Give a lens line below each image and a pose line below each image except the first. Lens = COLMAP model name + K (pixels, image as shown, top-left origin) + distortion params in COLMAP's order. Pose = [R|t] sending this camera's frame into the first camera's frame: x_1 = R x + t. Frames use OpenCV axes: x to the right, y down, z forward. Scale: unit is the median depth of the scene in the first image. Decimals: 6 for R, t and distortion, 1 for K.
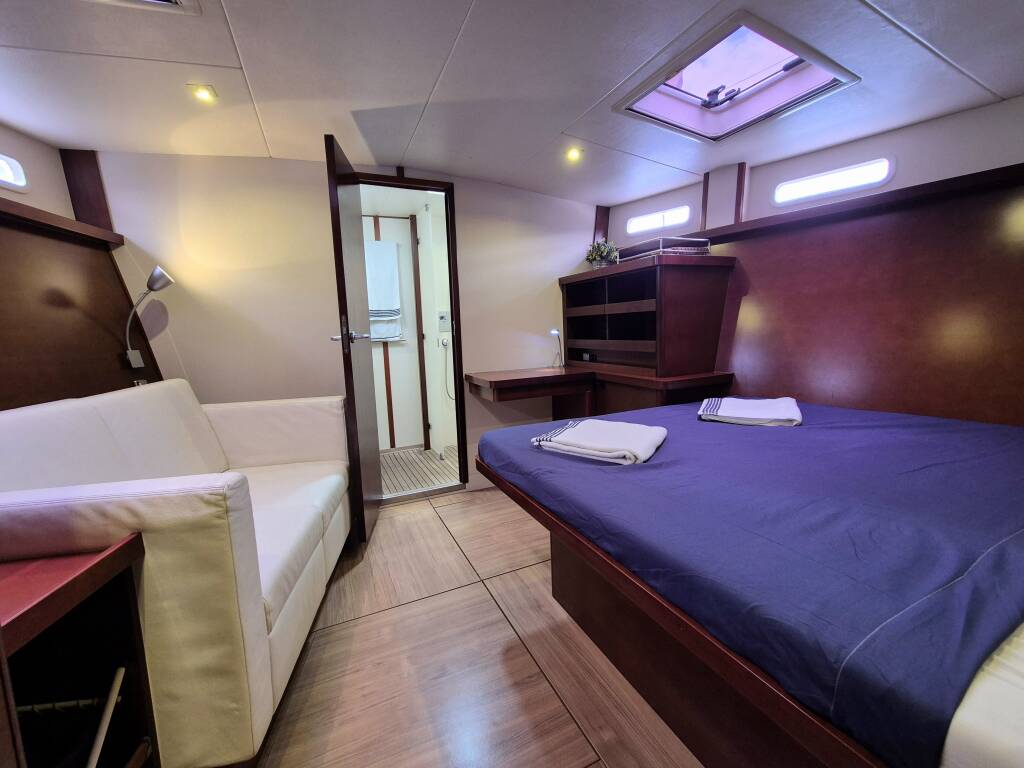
lens RADIAL K [[419.8, 0, 511.8], [0, 419.8, 377.4], [0, 0, 1]] dist [0.001157, -0.000451]
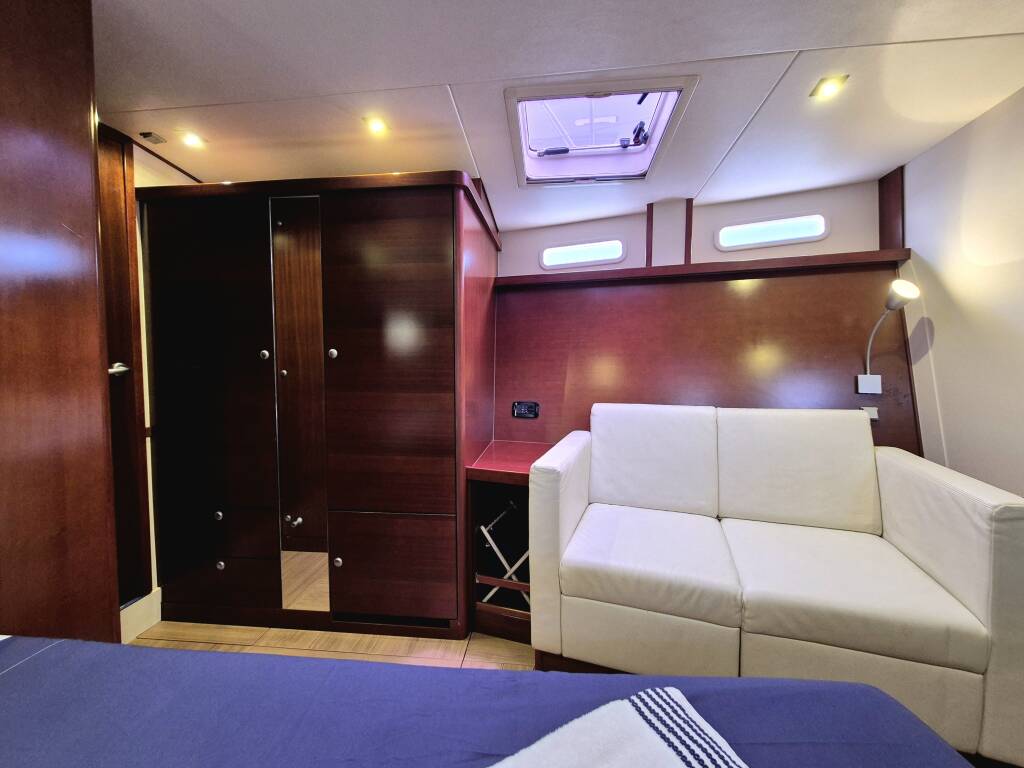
lens RADIAL K [[419.8, 0, 511.8], [0, 419.8, 377.4], [0, 0, 1]] dist [0.001157, -0.000451]
pose [[-0.504430, 0.078245, -0.859900, 0.382645], [-0.074800, 0.988182, 0.133797, -0.151719], [0.860207, 0.131812, -0.492616, 0.935493]]
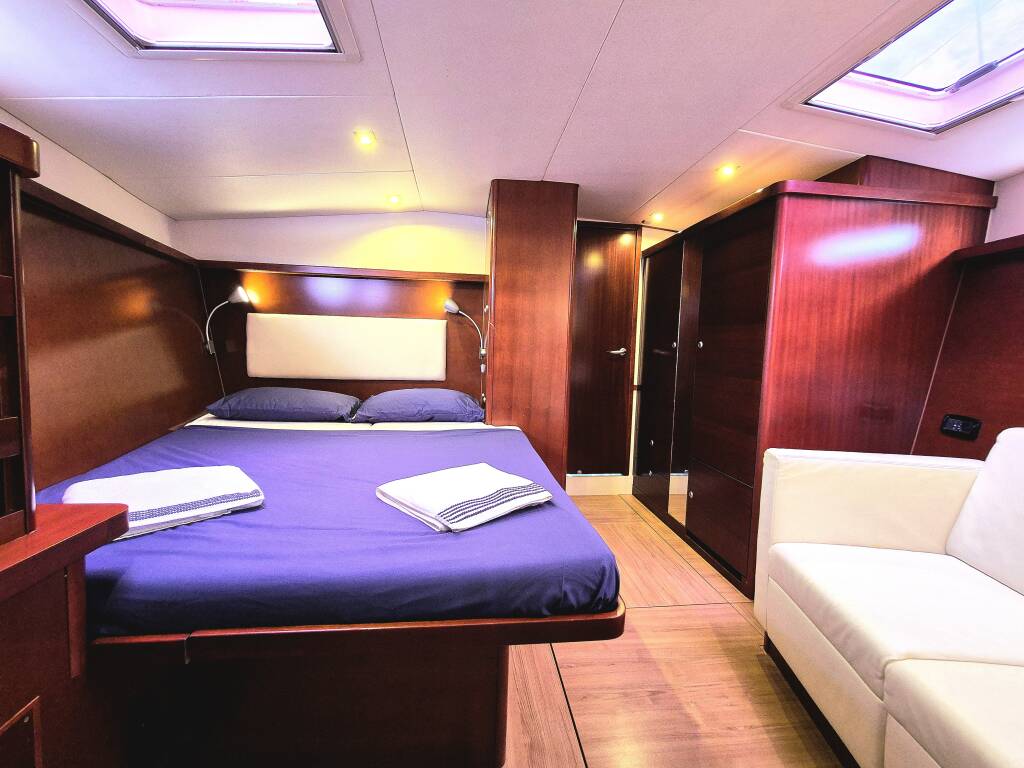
lens RADIAL K [[419.8, 0, 511.8], [0, 419.8, 377.4], [0, 0, 1]] dist [0.001157, -0.000451]
pose [[-0.952981, -0.012677, 0.302766, -0.114200], [0.042644, 0.983572, 0.175409, -0.209603], [-0.300016, 0.180072, -0.936784, 1.603902]]
